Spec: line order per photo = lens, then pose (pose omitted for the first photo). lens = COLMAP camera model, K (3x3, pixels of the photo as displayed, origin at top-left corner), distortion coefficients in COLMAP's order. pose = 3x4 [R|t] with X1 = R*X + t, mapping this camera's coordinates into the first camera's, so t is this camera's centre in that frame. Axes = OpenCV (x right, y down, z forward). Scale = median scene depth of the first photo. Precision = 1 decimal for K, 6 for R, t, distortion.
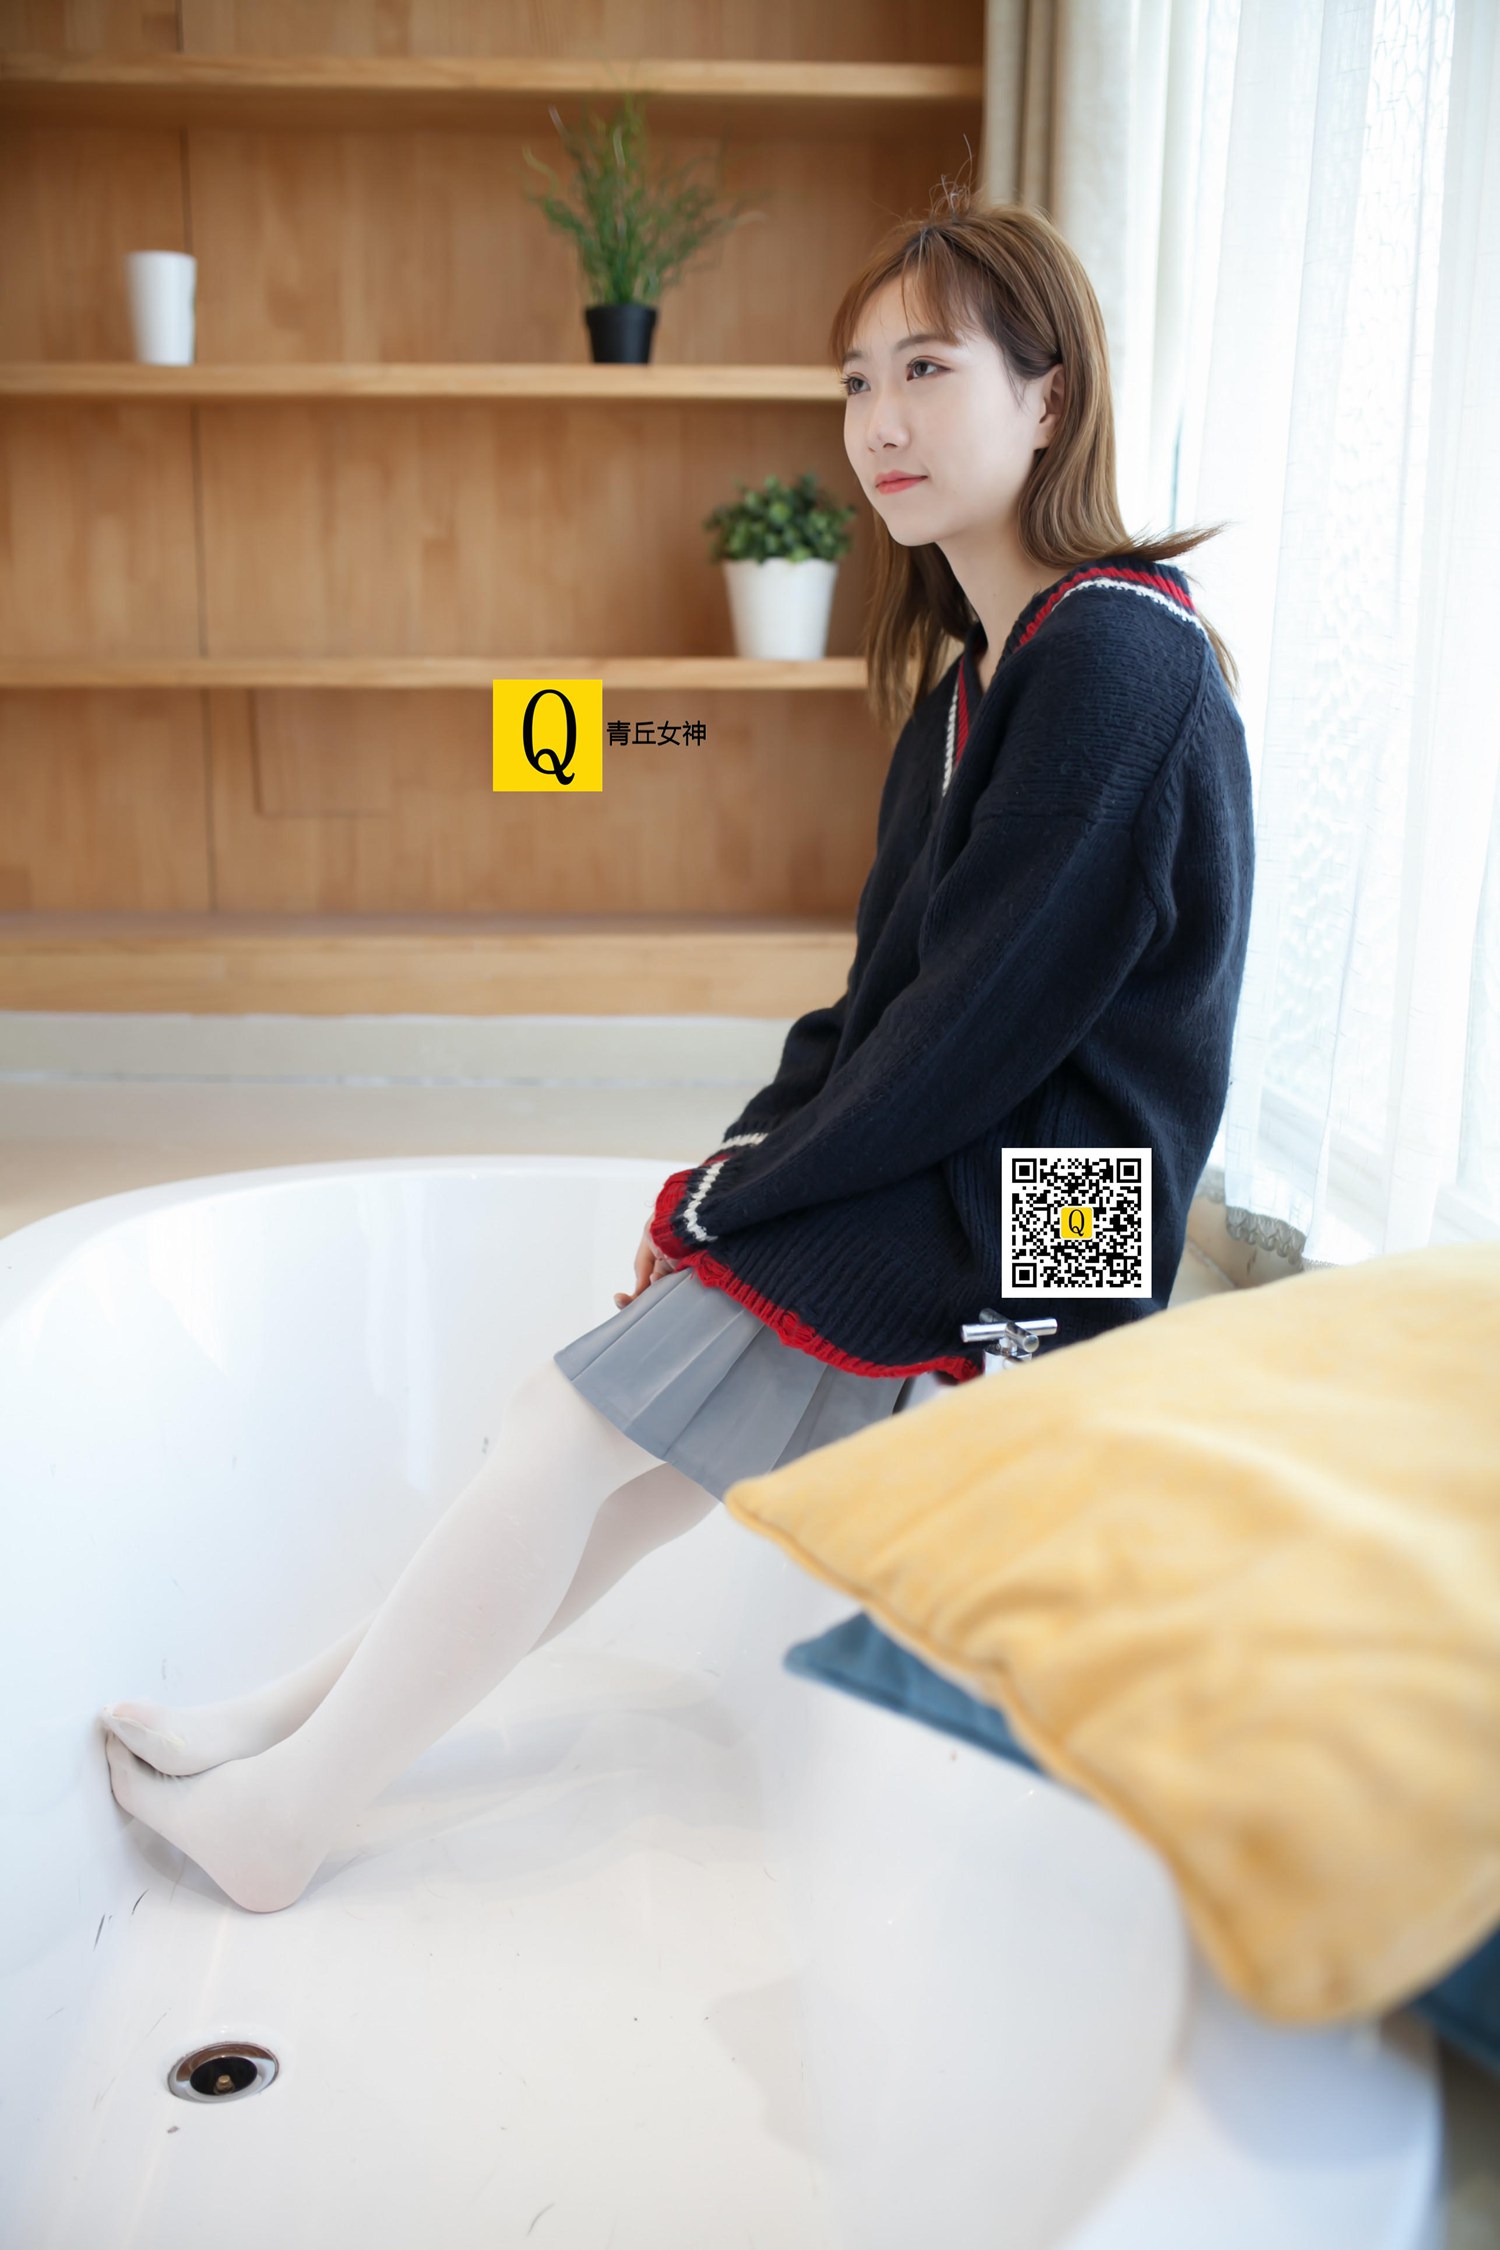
lens RADIAL K [[2353.3, 0, 750.0], [0, 2353.3, 1125.0], [0, 0, 1]] dist [-0.020051, 0.156304]
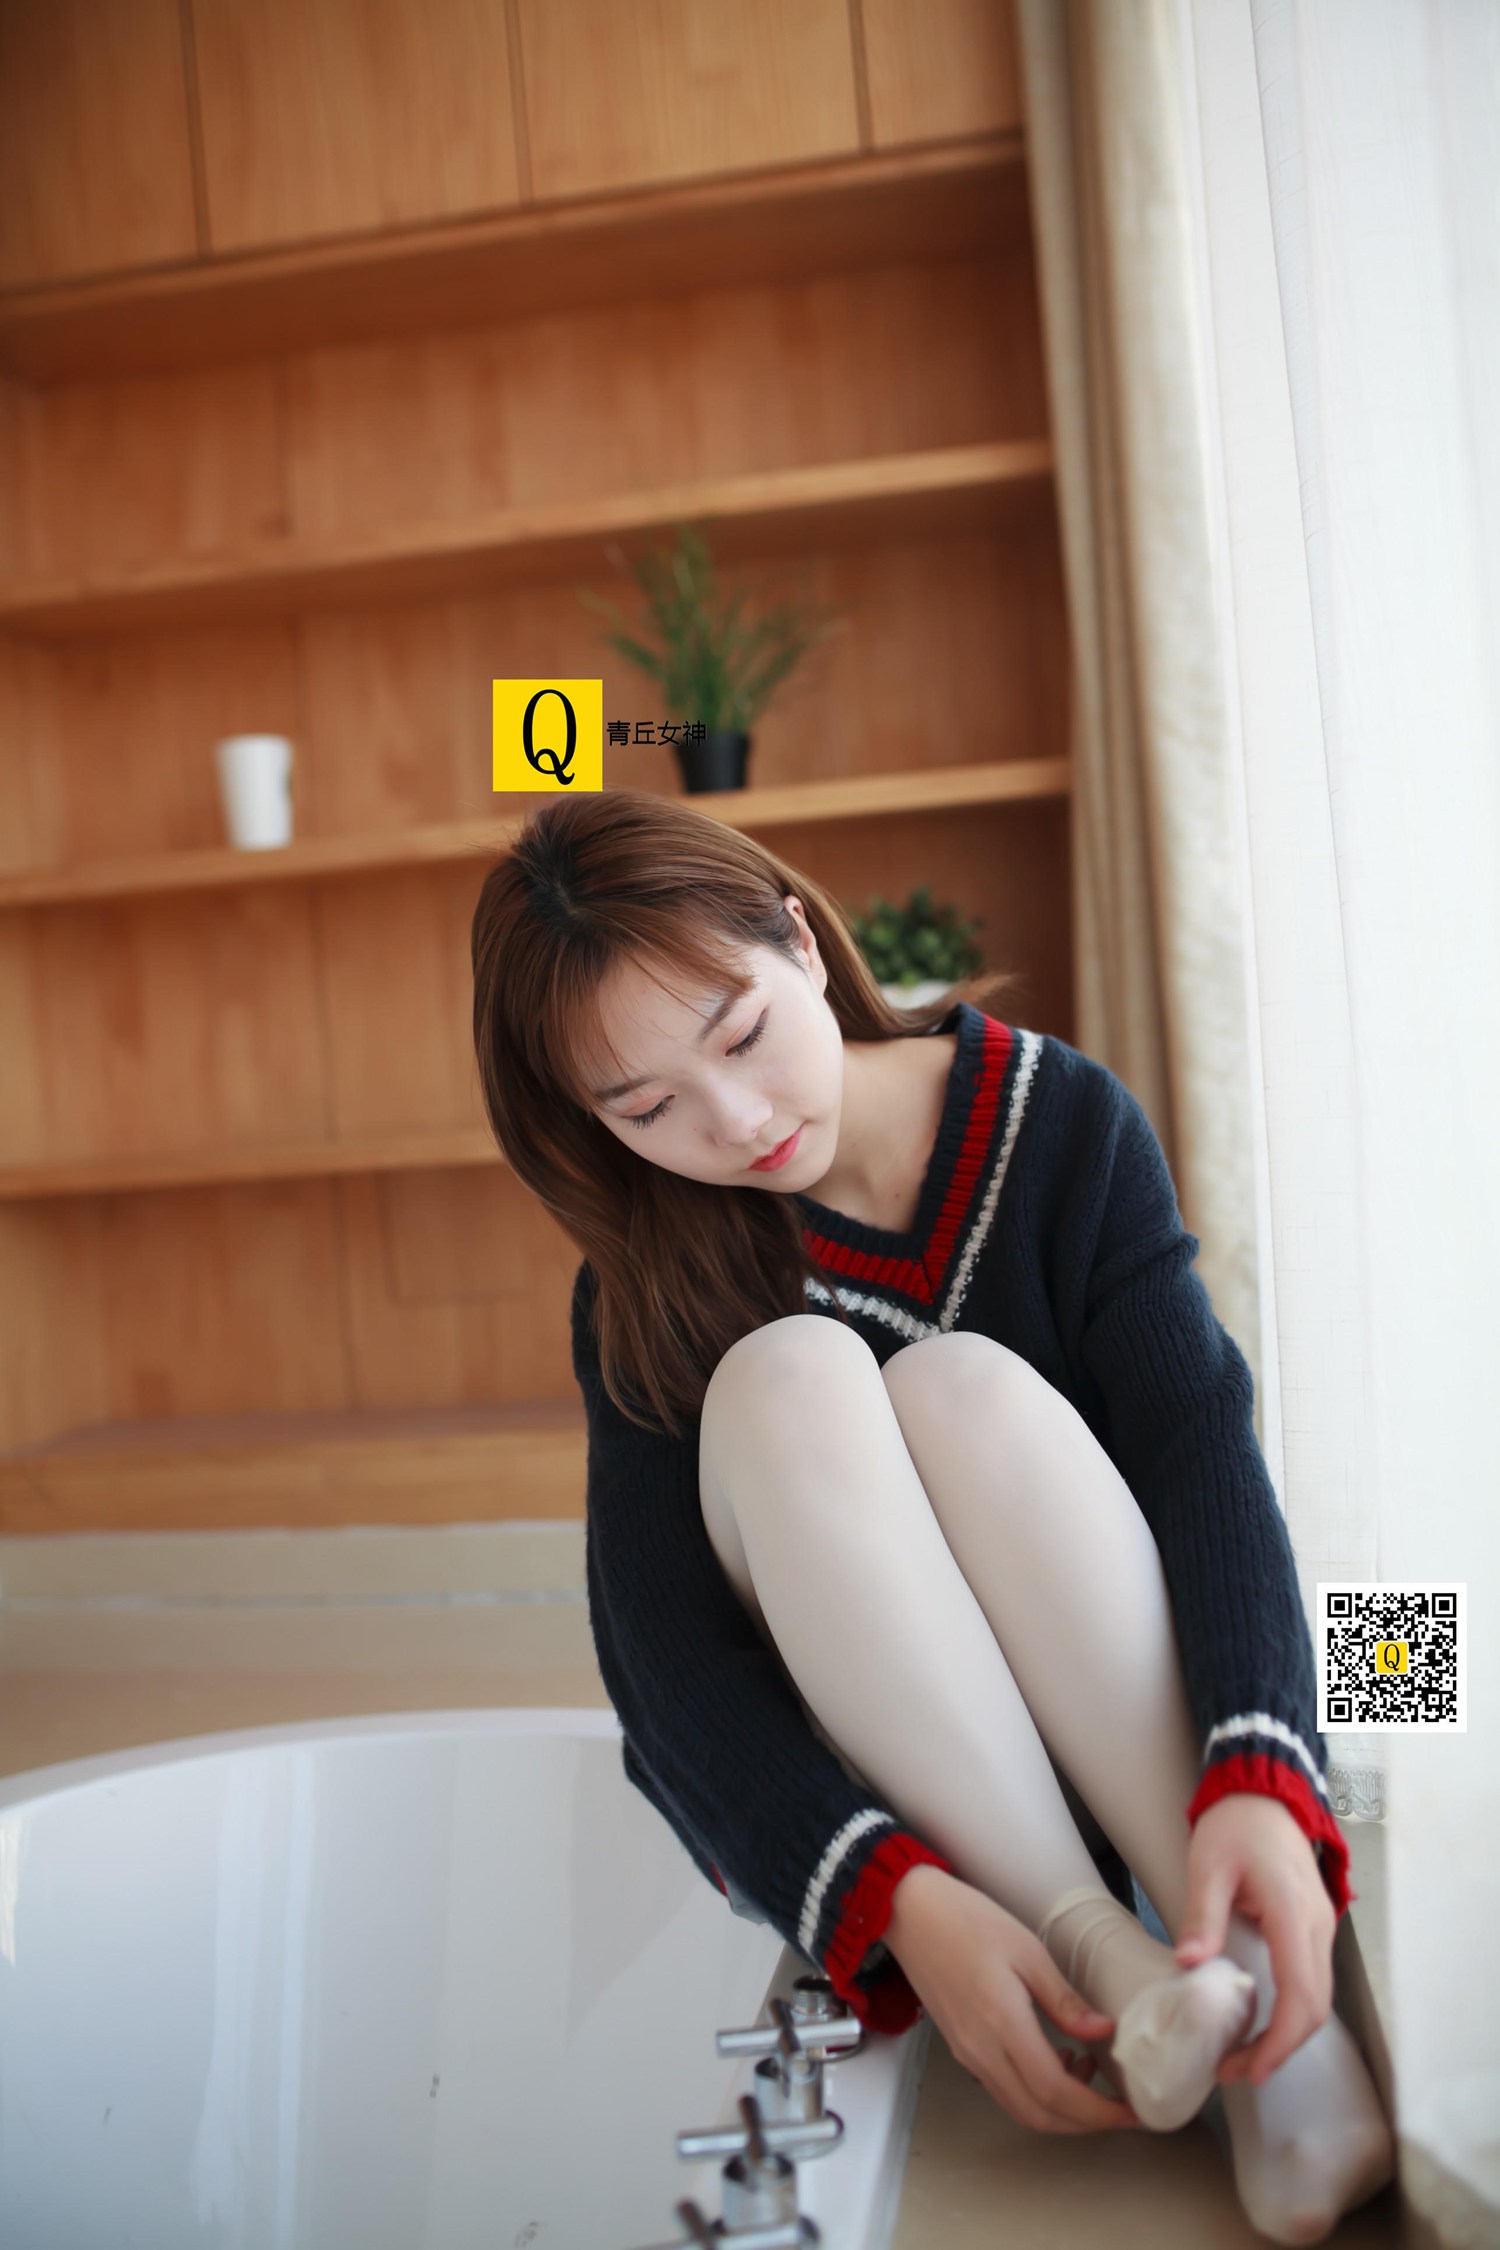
lens RADIAL K [[2353.3, 0, 750.0], [0, 2353.3, 1125.0], [0, 0, 1]] dist [-0.020051, 0.156304]
pose [[0.968619, -0.075043, -0.236950, 0.162942], [0.031361, 0.982613, -0.182997, -0.028930], [0.246563, 0.169823, 0.954132, 0.150459]]
